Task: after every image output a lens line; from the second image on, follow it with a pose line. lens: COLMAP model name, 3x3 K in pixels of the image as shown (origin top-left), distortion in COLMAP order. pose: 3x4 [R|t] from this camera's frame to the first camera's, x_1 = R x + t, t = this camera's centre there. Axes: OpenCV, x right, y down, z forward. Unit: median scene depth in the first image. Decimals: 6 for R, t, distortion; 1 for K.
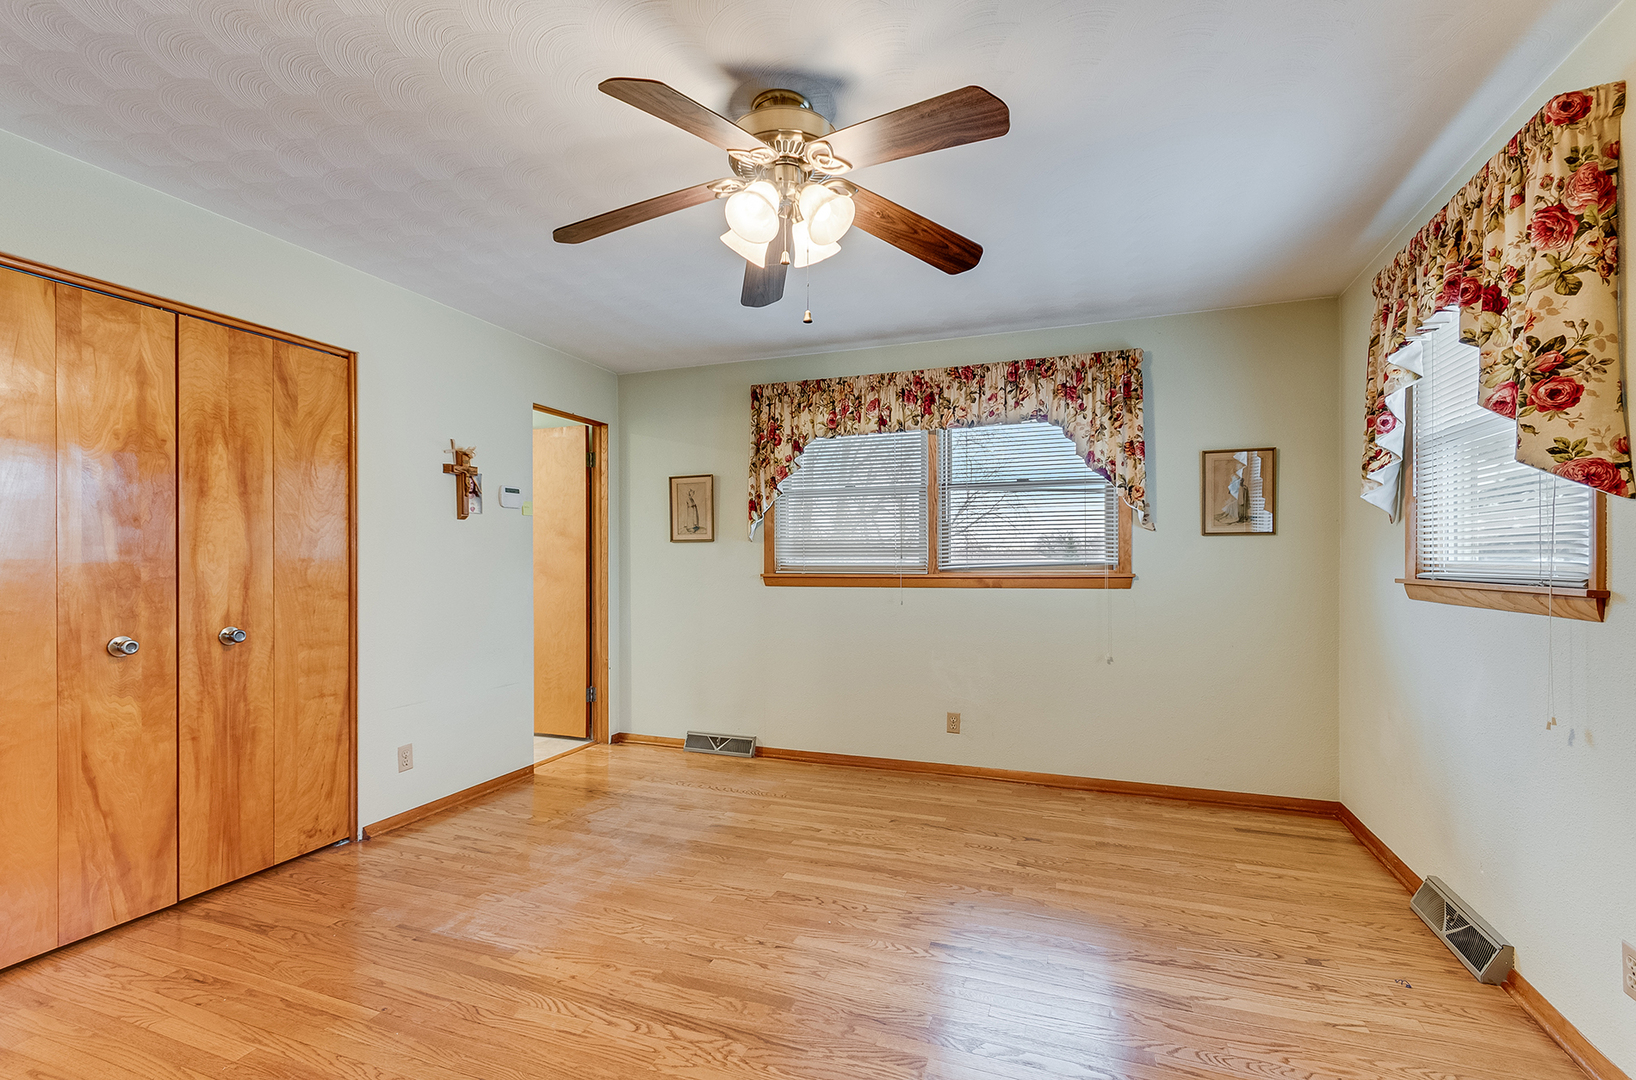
lens RADIAL K [[724.3, 0, 817.4], [0, 724.3, 552.4], [0, 0, 1]] dist [-0.001982, -0.000443]
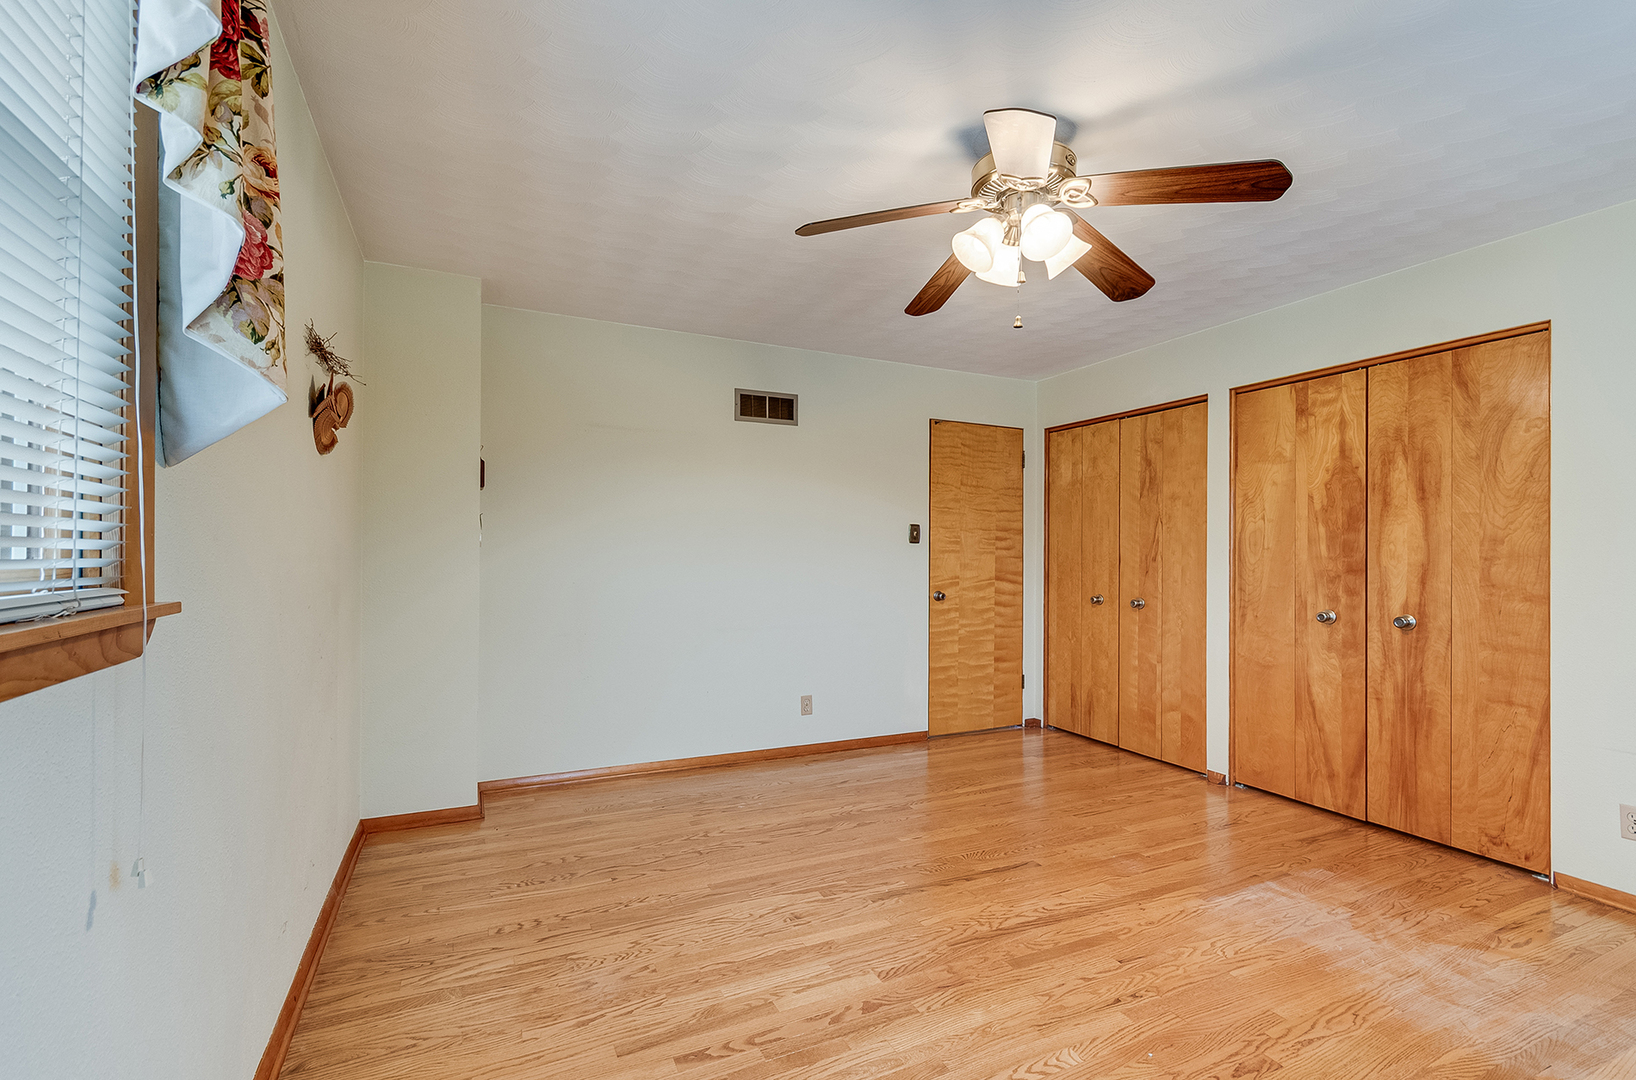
lens RADIAL K [[724.3, 0, 817.4], [0, 724.3, 552.4], [0, 0, 1]] dist [-0.001982, -0.000443]
pose [[-0.697193, -0.001694, -0.716882, 0.704829], [0.001342, 0.999992, -0.003668, 0.004928], [0.716882, -0.003519, -0.697185, 1.151757]]
